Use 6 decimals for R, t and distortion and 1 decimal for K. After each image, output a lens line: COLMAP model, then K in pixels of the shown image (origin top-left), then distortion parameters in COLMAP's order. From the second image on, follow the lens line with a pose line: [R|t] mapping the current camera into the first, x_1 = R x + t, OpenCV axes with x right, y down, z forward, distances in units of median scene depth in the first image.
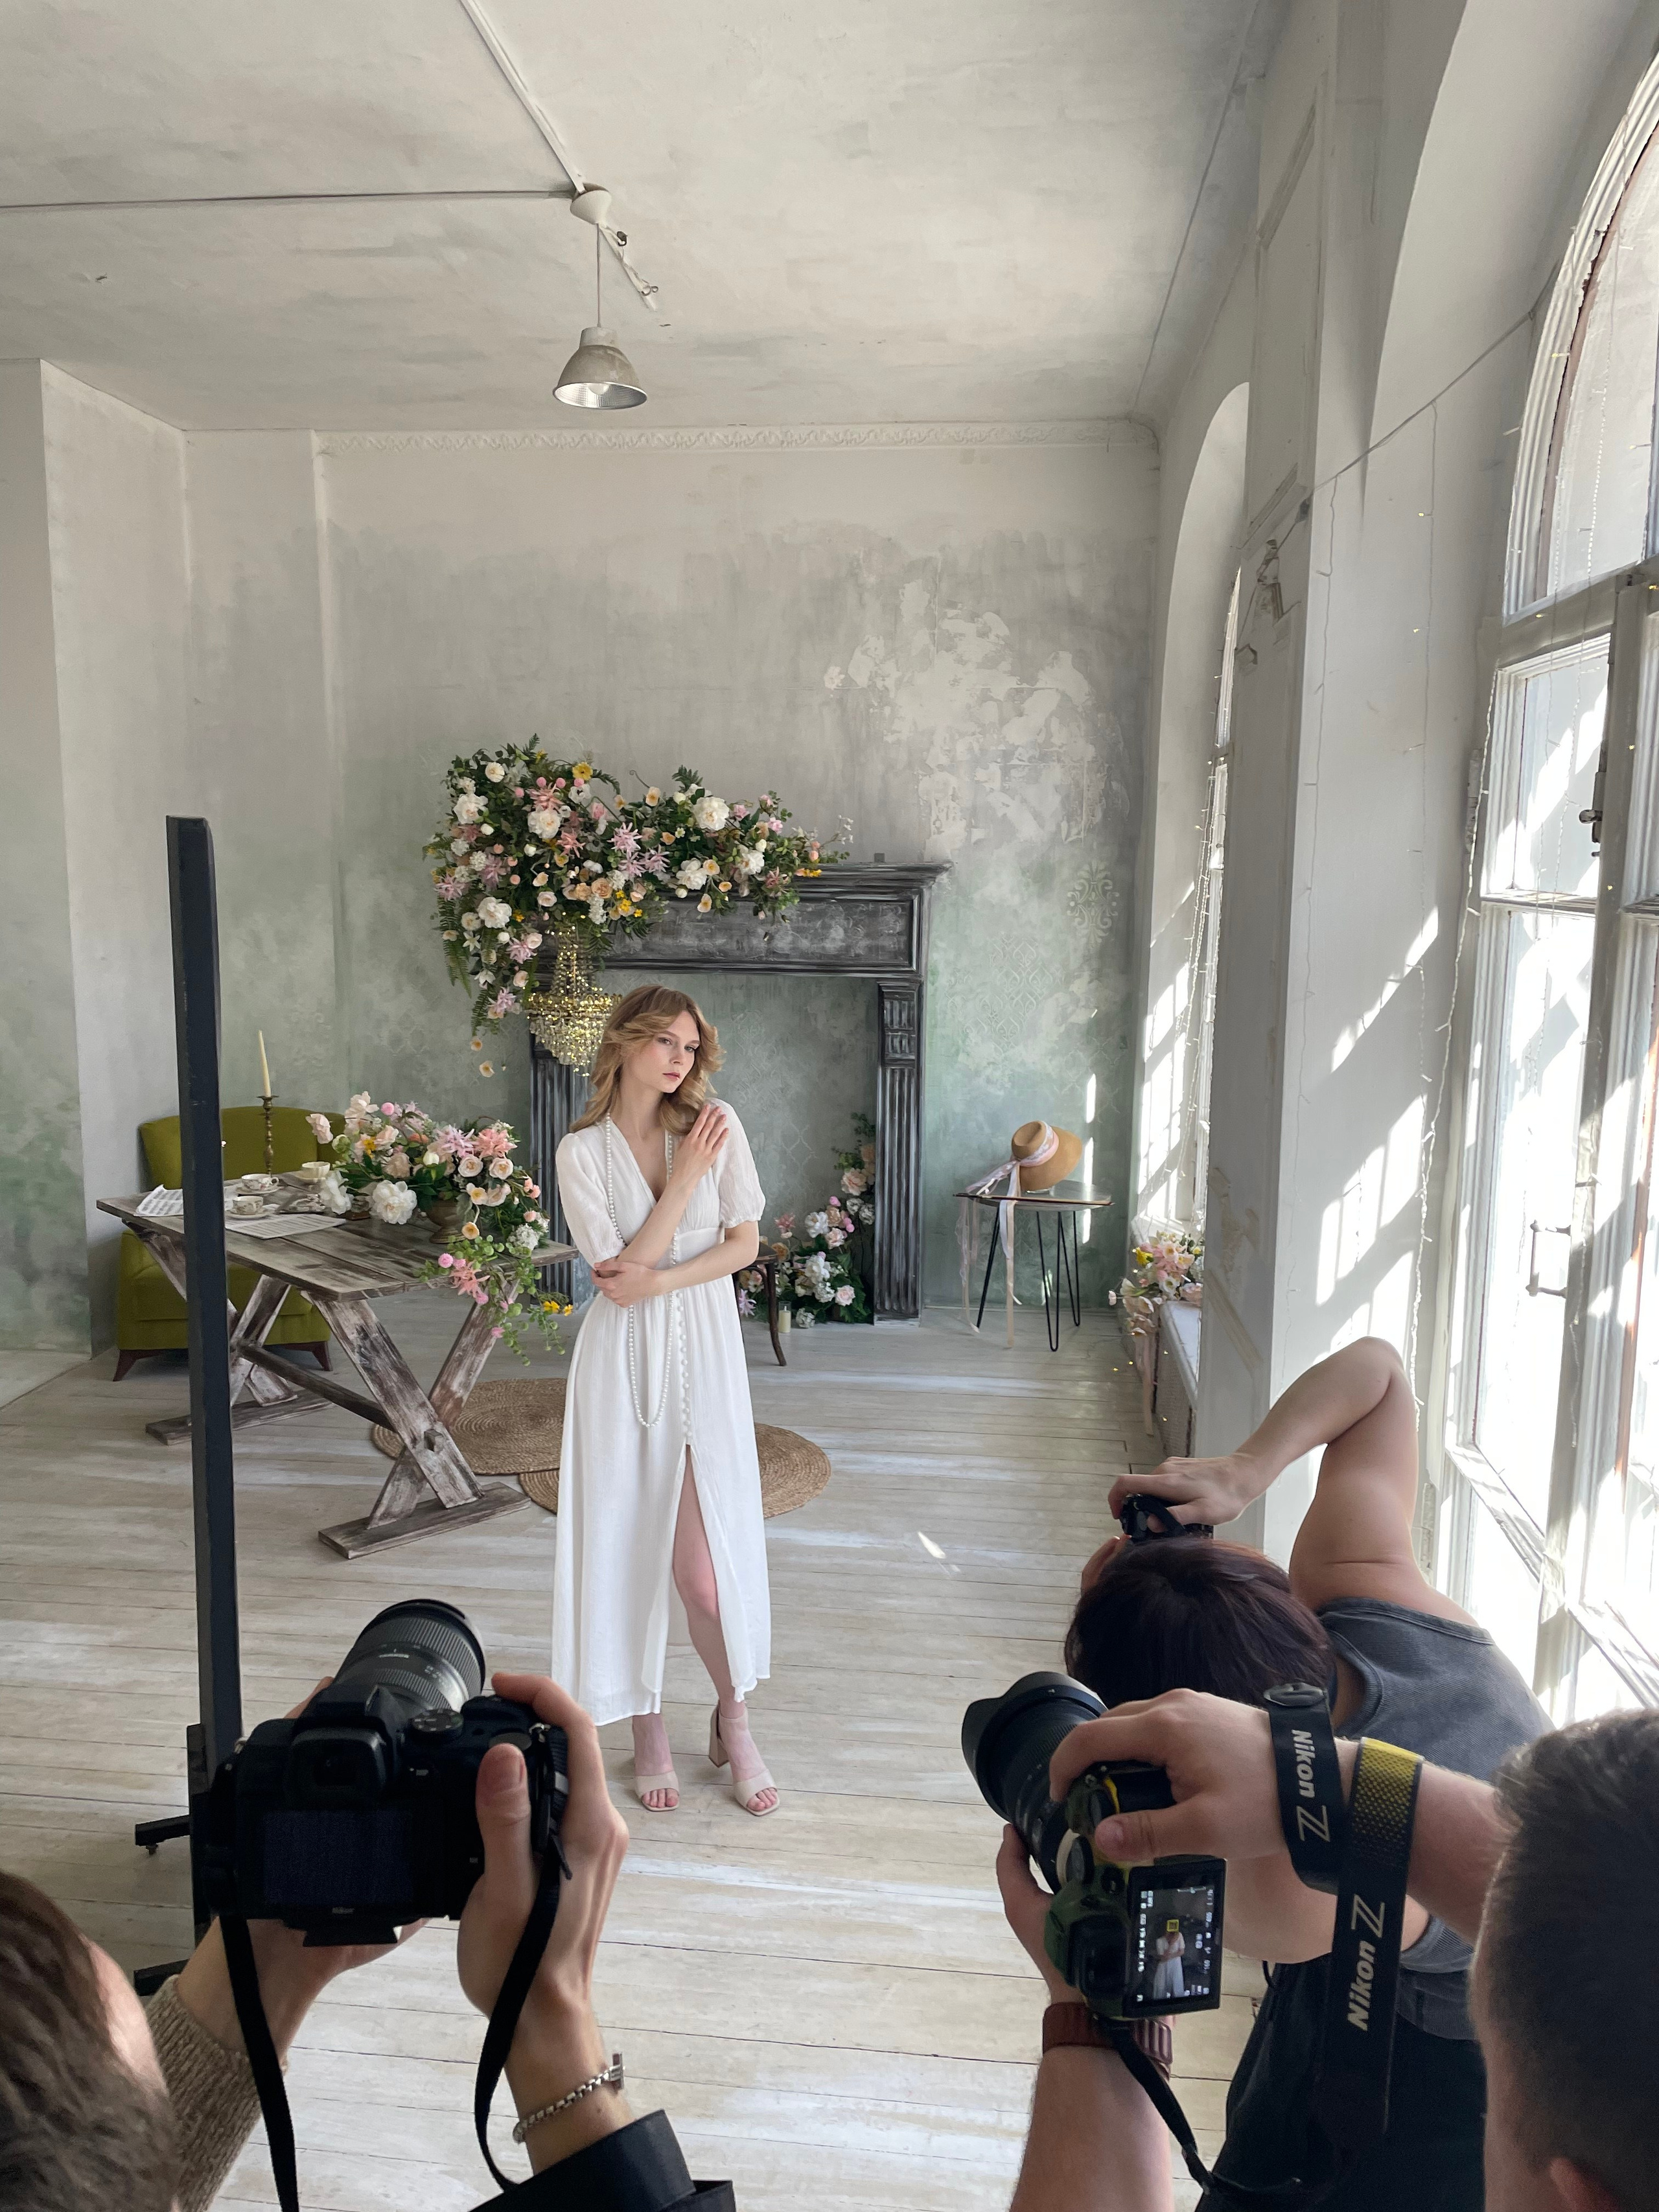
lens RADIAL K [[1669.2, 0, 816.6], [0, 1669.2, 1087.5], [0, 0, 1]] dist [0.121155, -0.195255]
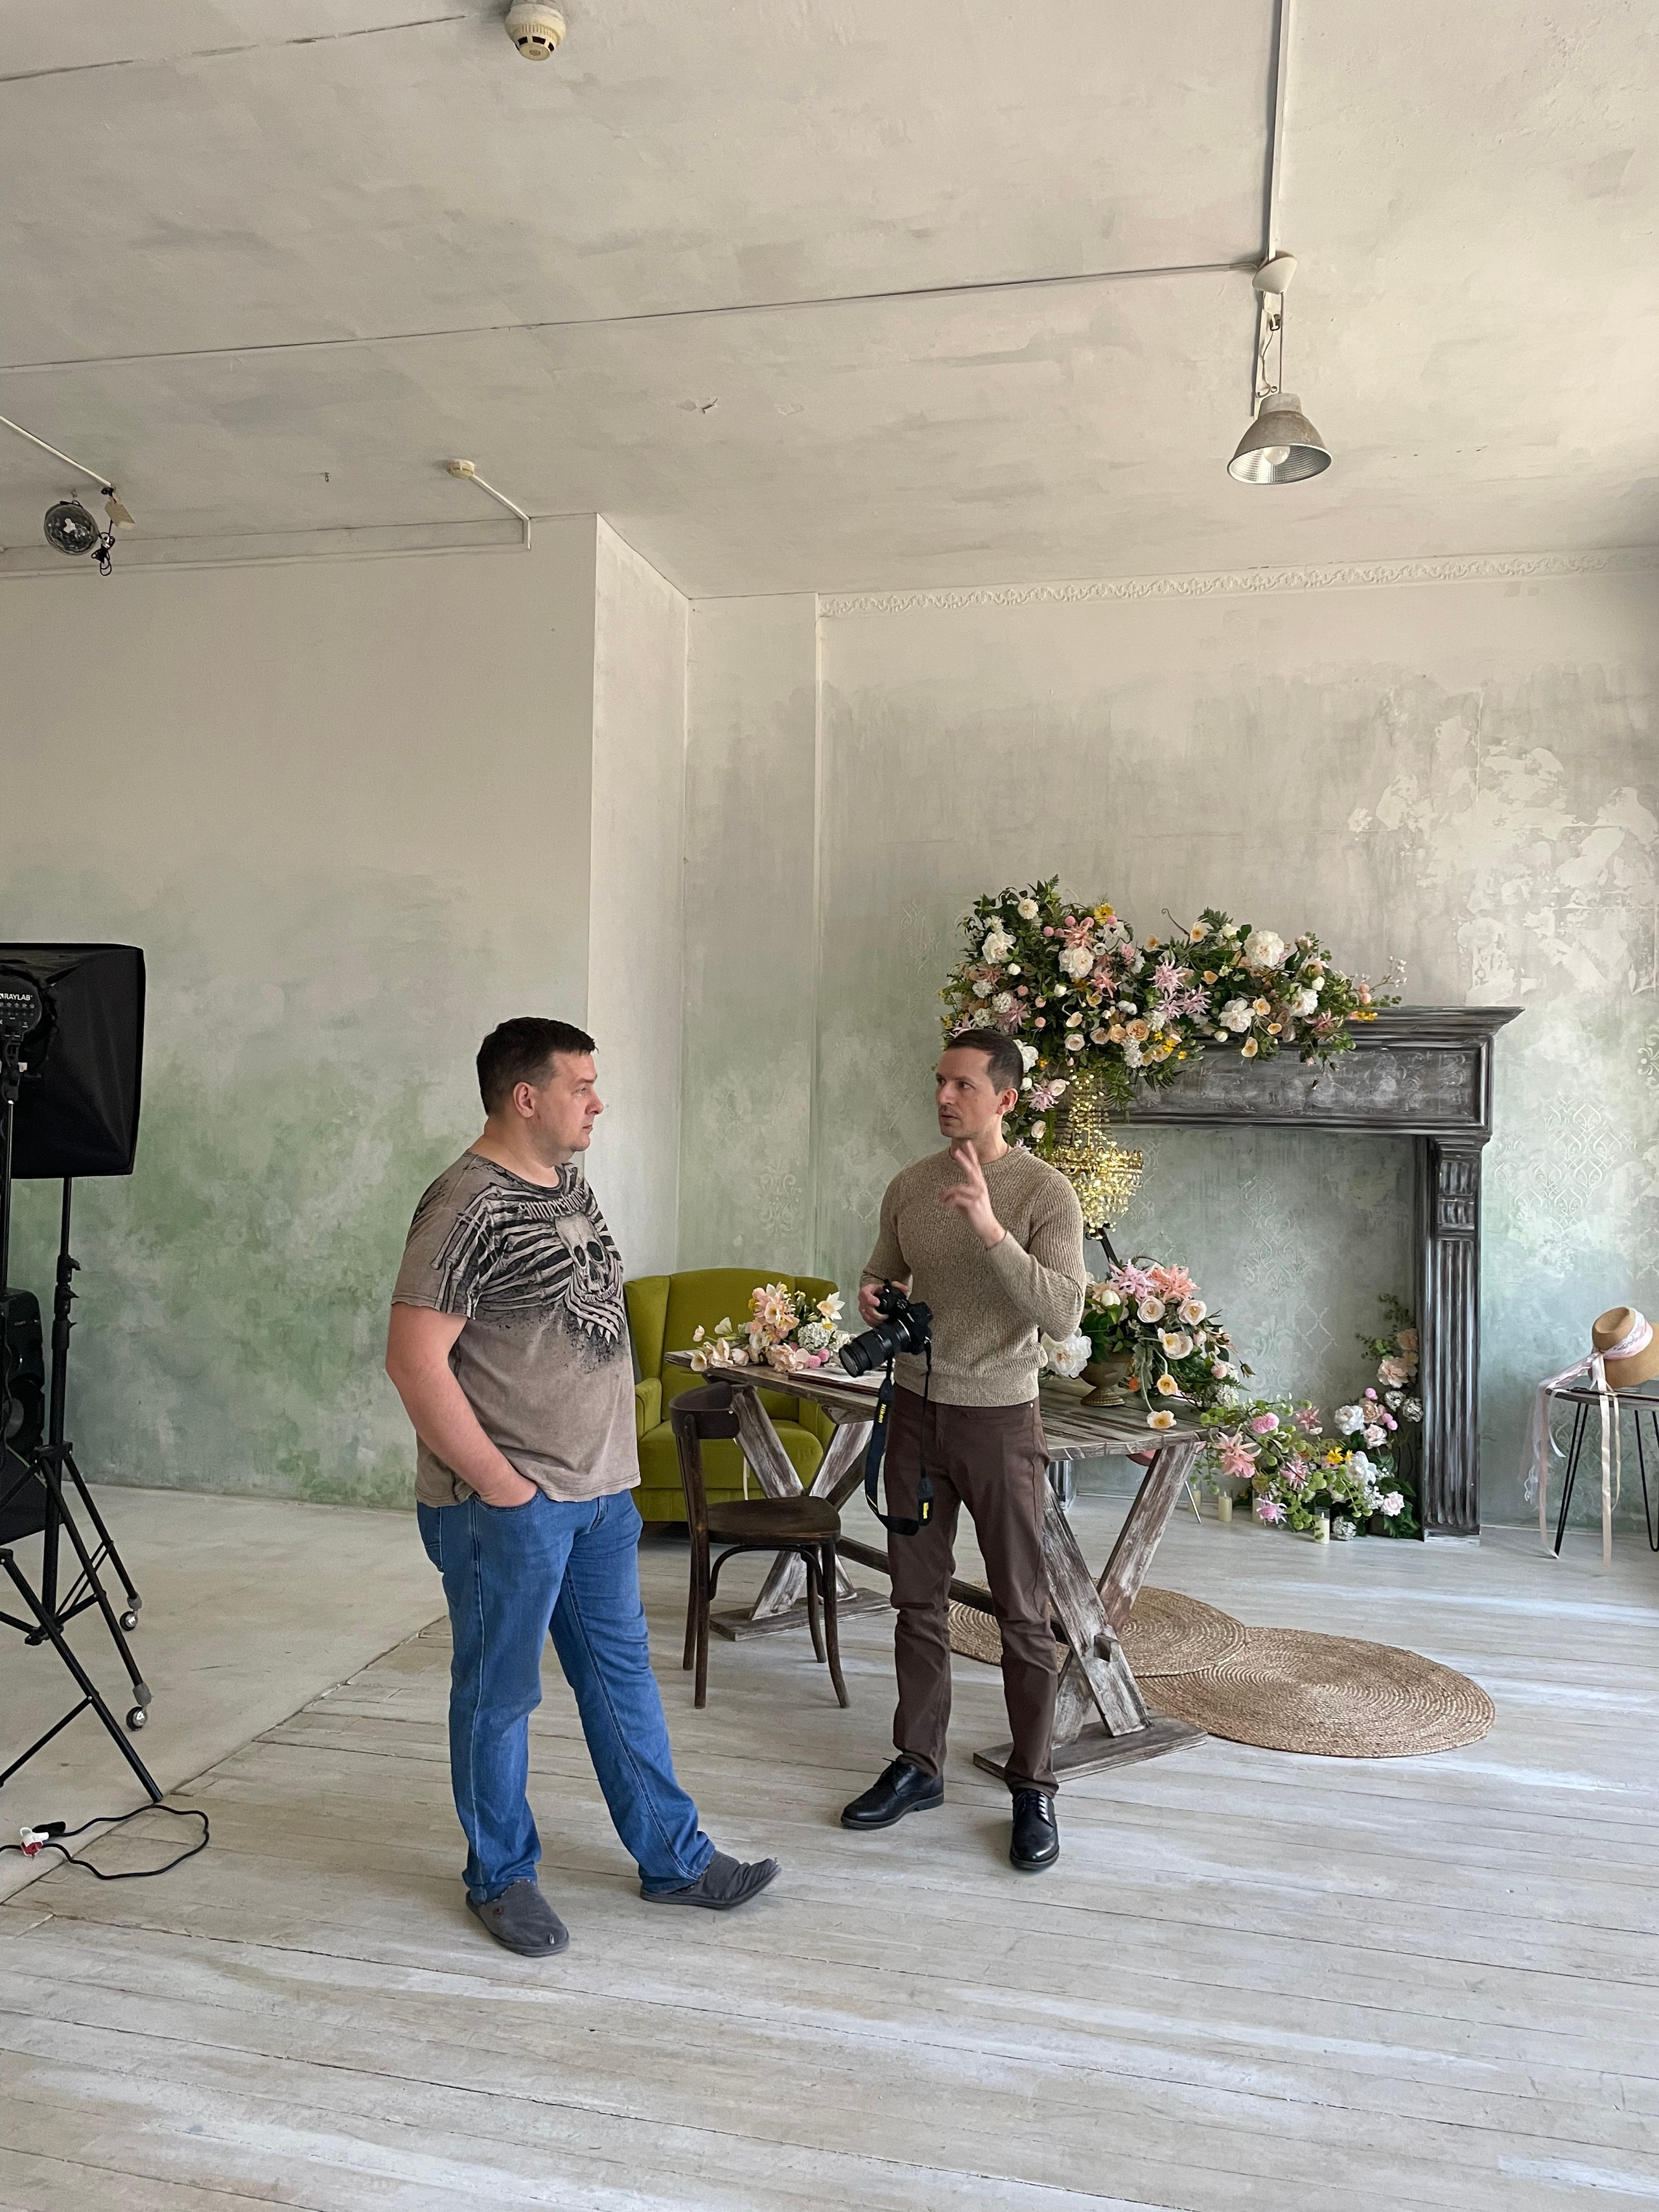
lens RADIAL K [[1668.2, 0, 818.2], [0, 1668.2, 1081.0], [0, 0, 1]] dist [0.090275, -0.124625]
pose [[0.991316, 0.007075, -0.131309, -0.165269], [-0.026945, 0.988293, -0.150172, 0.047493], [0.128709, 0.152406, 0.979901, 0.070203]]
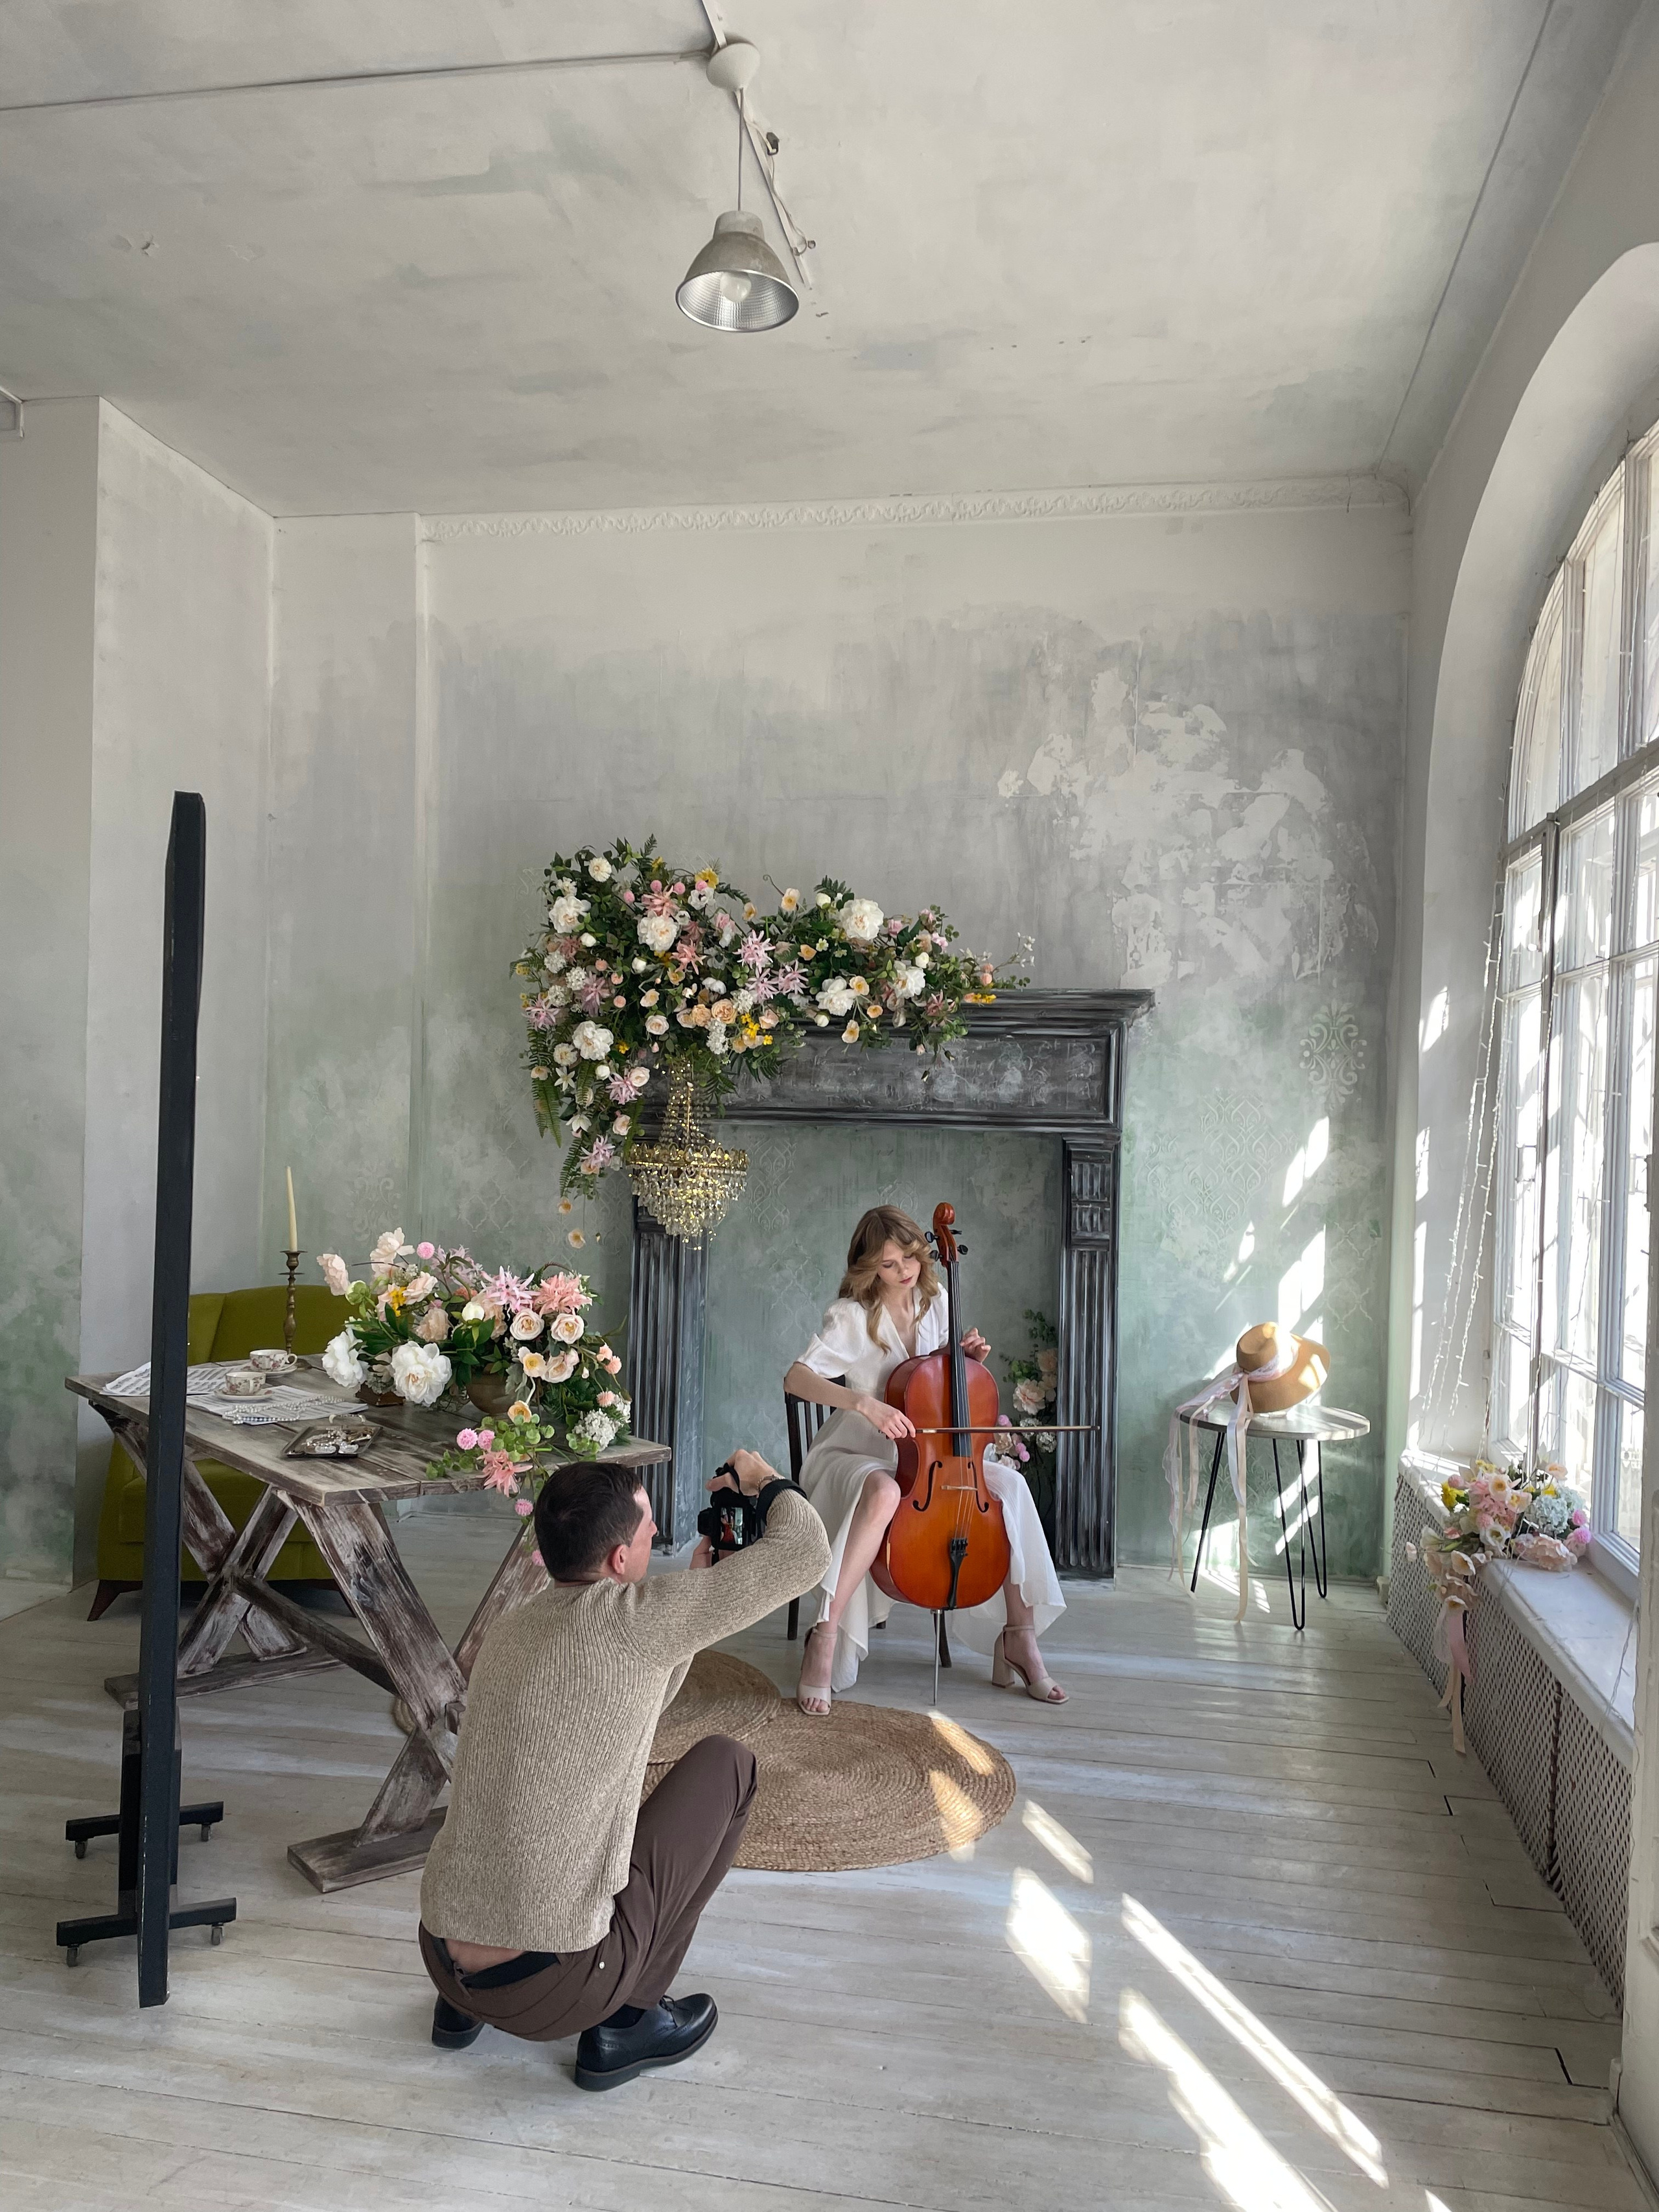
lens RADIAL K [[1668.9, 0, 821.5], [0, 1668.9, 1119.7], [0, 0, 1]] dist [0.107652, -0.143871]
pose [[0.996999, 0.014510, -0.076048, -0.017518], [-0.024851, 0.990281, -0.136846, 0.038327], [0.073323, 0.138325, 0.987669, 0.194750]]
